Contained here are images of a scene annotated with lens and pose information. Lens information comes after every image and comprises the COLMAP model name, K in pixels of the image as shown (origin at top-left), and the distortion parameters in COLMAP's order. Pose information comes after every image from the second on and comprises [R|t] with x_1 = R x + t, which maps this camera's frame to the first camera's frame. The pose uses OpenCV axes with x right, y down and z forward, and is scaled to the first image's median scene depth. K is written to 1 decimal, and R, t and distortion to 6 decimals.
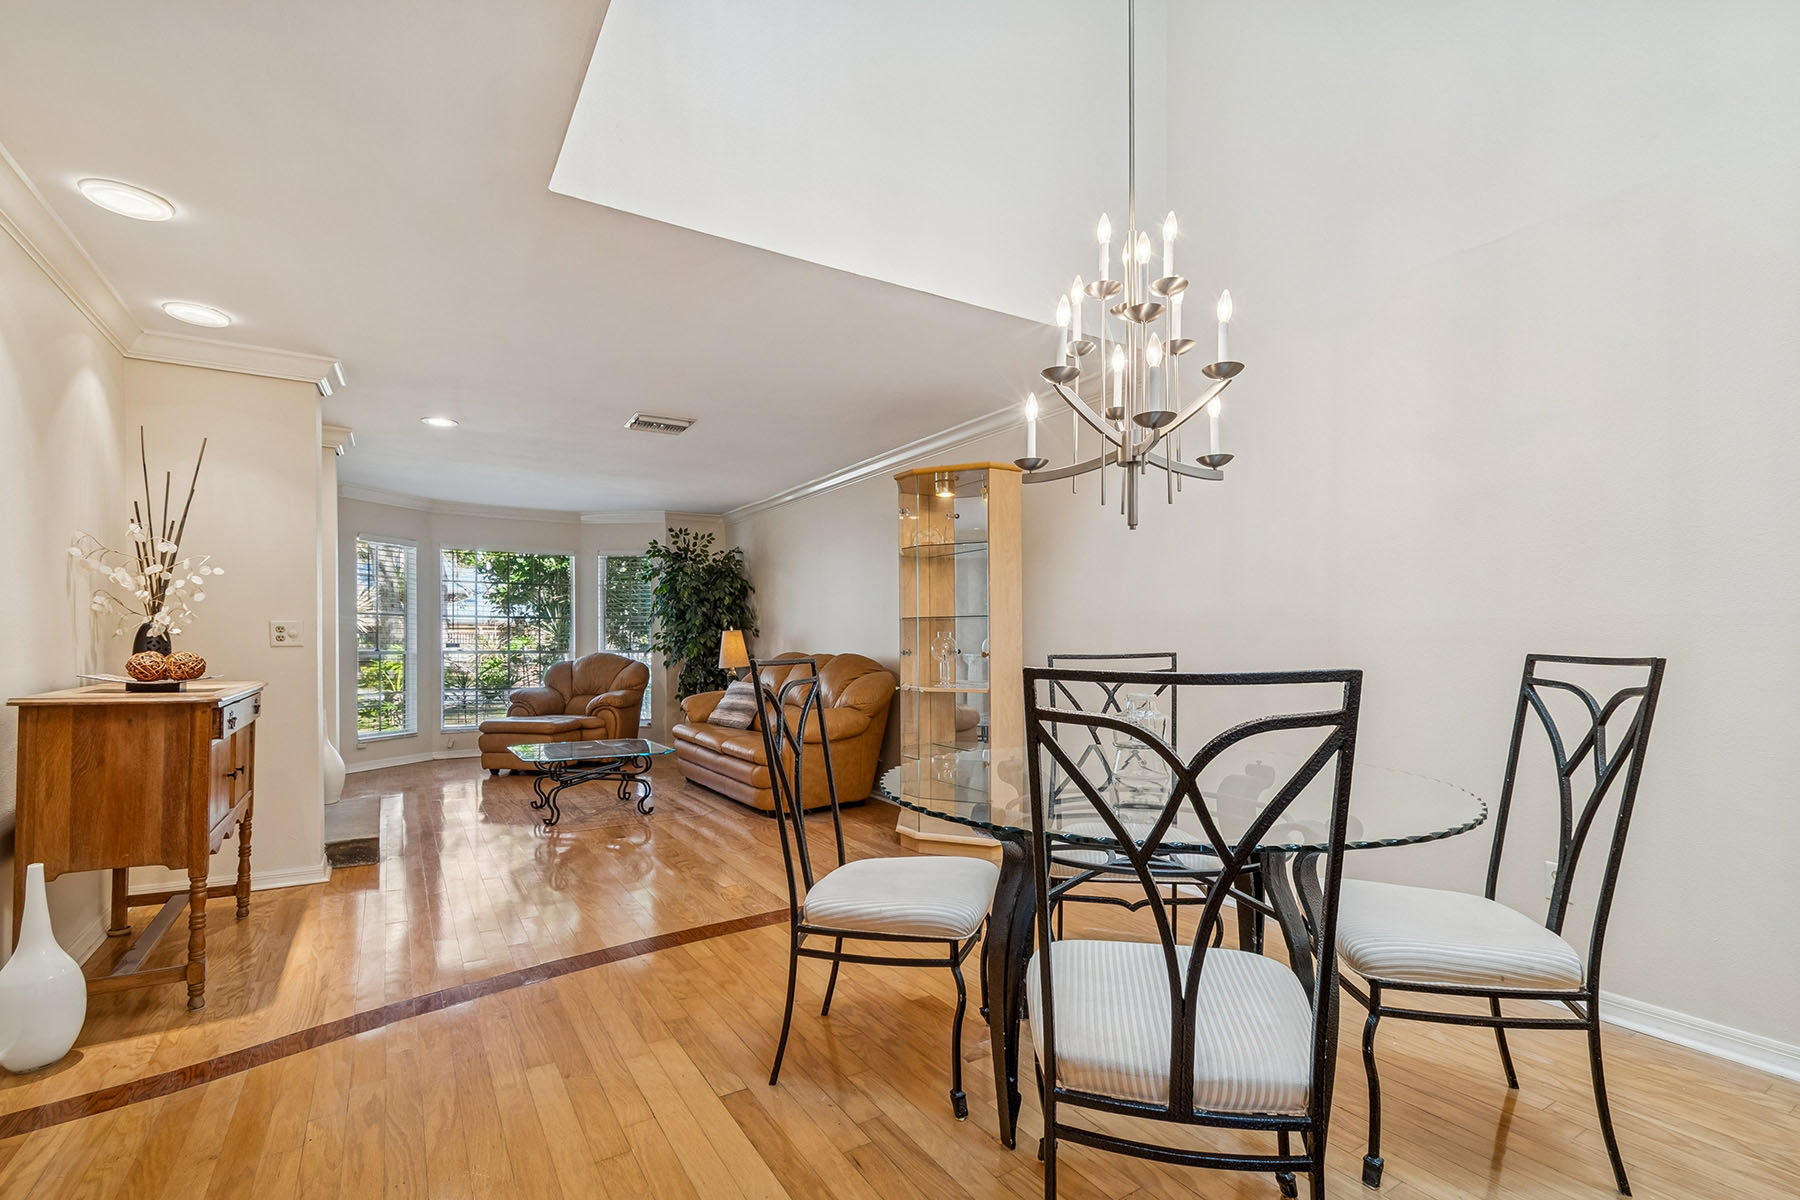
lens RADIAL K [[826.4, 0, 893.3], [0, 826.4, 642.9], [0, 0, 1]] dist [-0.000019, -0.000475]
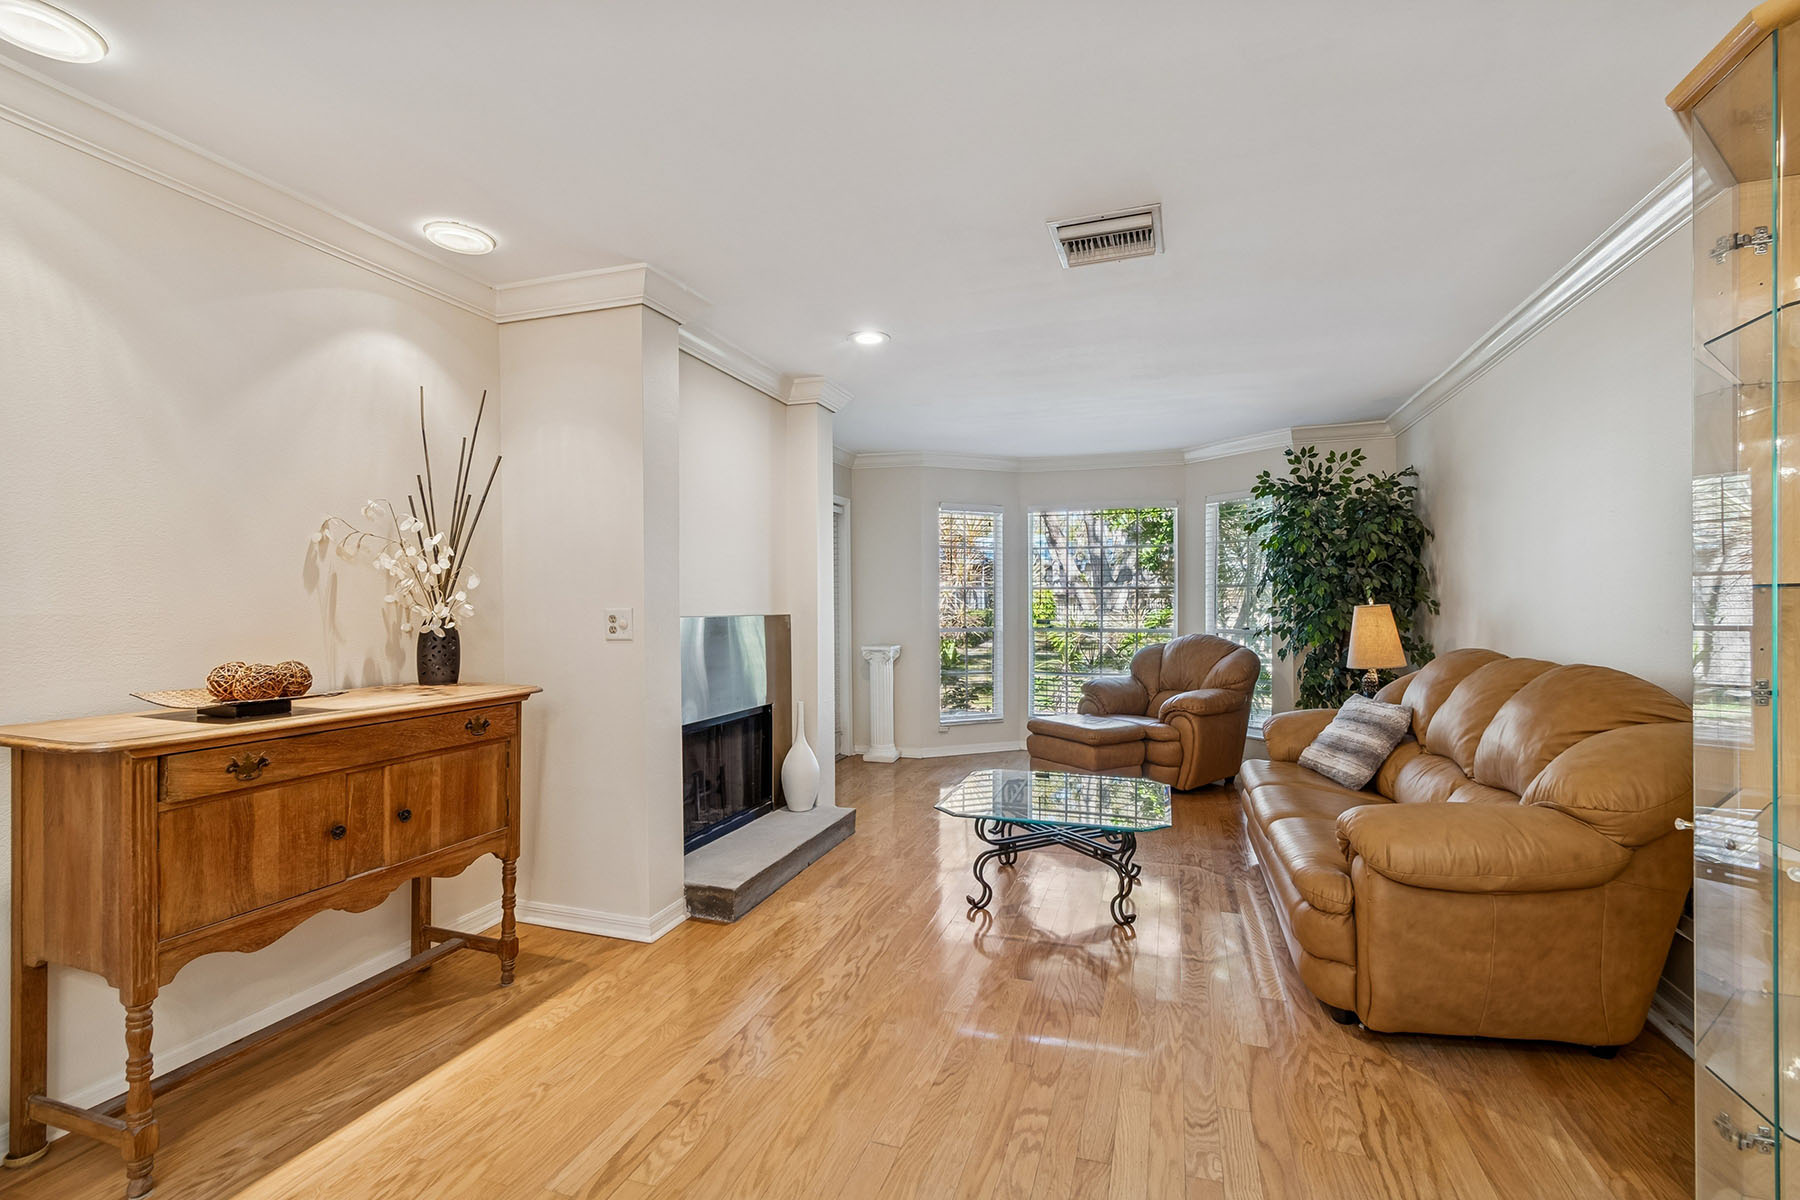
lens RADIAL K [[807.6, 0, 912.5], [0, 807.6, 604.0], [0, 0, 1]] dist [0.003817, 0.000215]
pose [[0.651267, -0.003136, -0.758842, 0.027838], [0.002506, 0.999995, -0.001982, -0.014225], [0.758844, -0.000611, 0.651272, 0.347413]]
